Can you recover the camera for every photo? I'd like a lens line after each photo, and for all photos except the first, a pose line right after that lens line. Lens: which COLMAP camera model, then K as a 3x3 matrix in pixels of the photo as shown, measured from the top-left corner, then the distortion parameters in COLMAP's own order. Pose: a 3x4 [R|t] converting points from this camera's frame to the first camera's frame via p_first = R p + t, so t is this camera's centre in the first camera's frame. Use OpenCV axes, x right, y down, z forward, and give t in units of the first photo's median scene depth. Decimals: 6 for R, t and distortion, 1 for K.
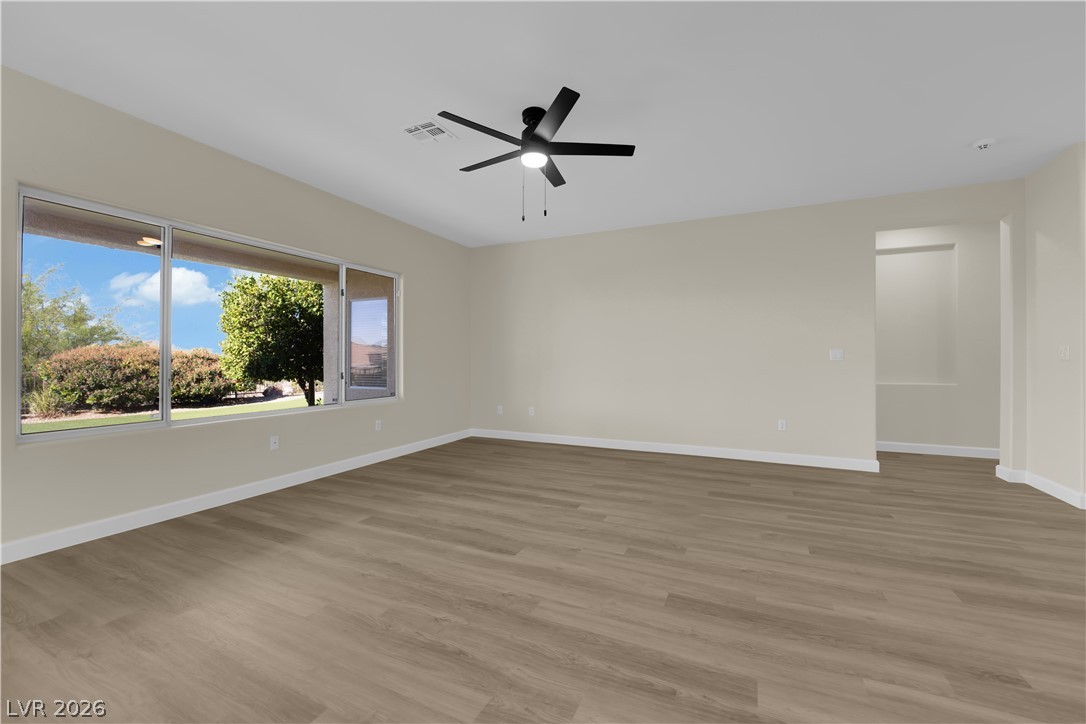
lens RADIAL K [[435.0, 0, 544.8], [0, 435.0, 354.3], [0, 0, 1]] dist [-0.012271, -0.002319]
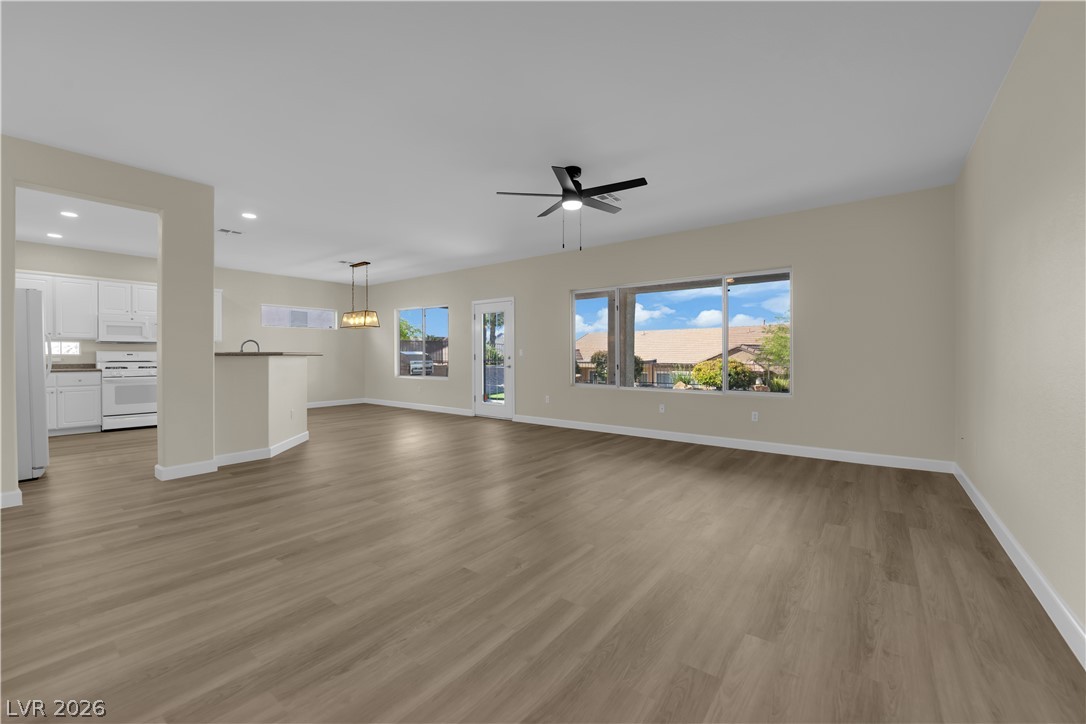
lens RADIAL K [[435.0, 0, 543.6], [0, 435.0, 356.5], [0, 0, 1]] dist [-0.012271, -0.002319]
pose [[-0.208949, 0.004225, -0.977917, 1.259035], [0.010991, 0.999938, 0.001972, 0.011473], [0.977865, -0.010336, -0.208983, 1.161460]]
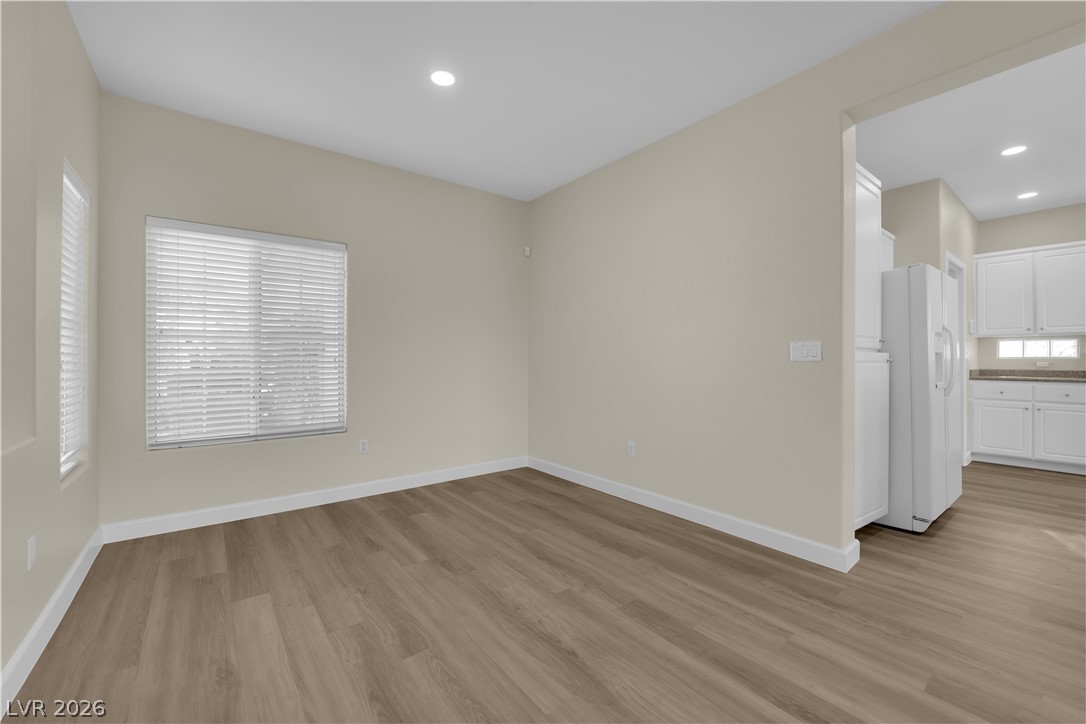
lens RADIAL K [[435.0, 0, 544.8], [0, 435.0, 356.9], [0, 0, 1]] dist [-0.012271, -0.002319]
pose [[-0.892670, 0.001958, 0.450706, 0.603860], [-0.004636, 0.999898, -0.013527, 0.007341], [-0.450687, -0.014164, -0.892570, 0.550041]]
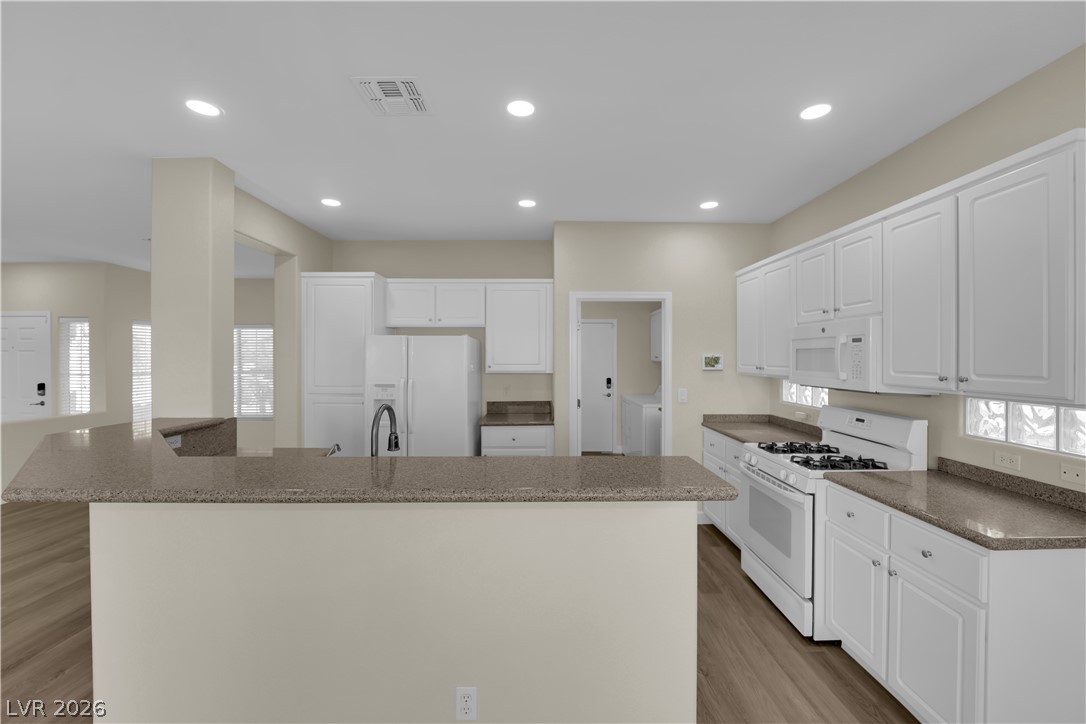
lens RADIAL K [[435.0, 0, 546.0], [0, 435.0, 357.8], [0, 0, 1]] dist [-0.012271, -0.002319]
pose [[-0.441679, -0.001469, 0.897172, -1.089208], [-0.008677, 0.999959, -0.002634, -0.142904], [-0.897131, -0.008948, -0.441674, -0.545713]]
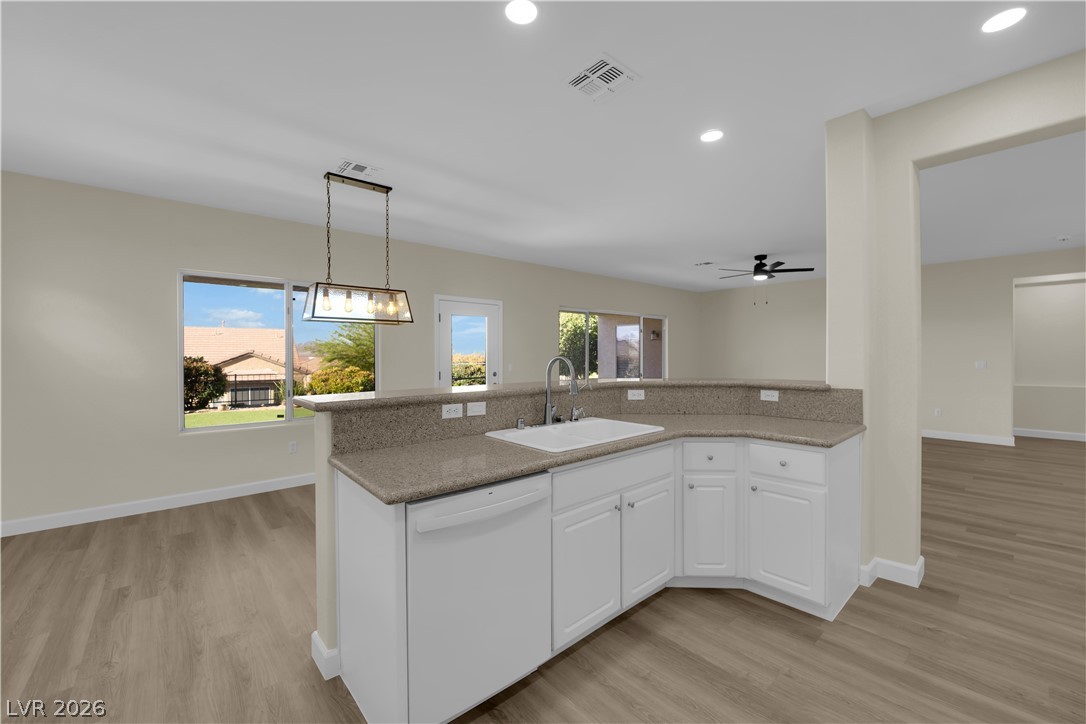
lens RADIAL K [[435.0, 0, 544.9], [0, 435.0, 356.0], [0, 0, 1]] dist [-0.012271, -0.002319]
pose [[0.916078, -0.003342, -0.400987, -0.141009], [0.008224, 0.999912, 0.010456, -0.086304], [0.400917, -0.012876, 0.916024, -1.378285]]
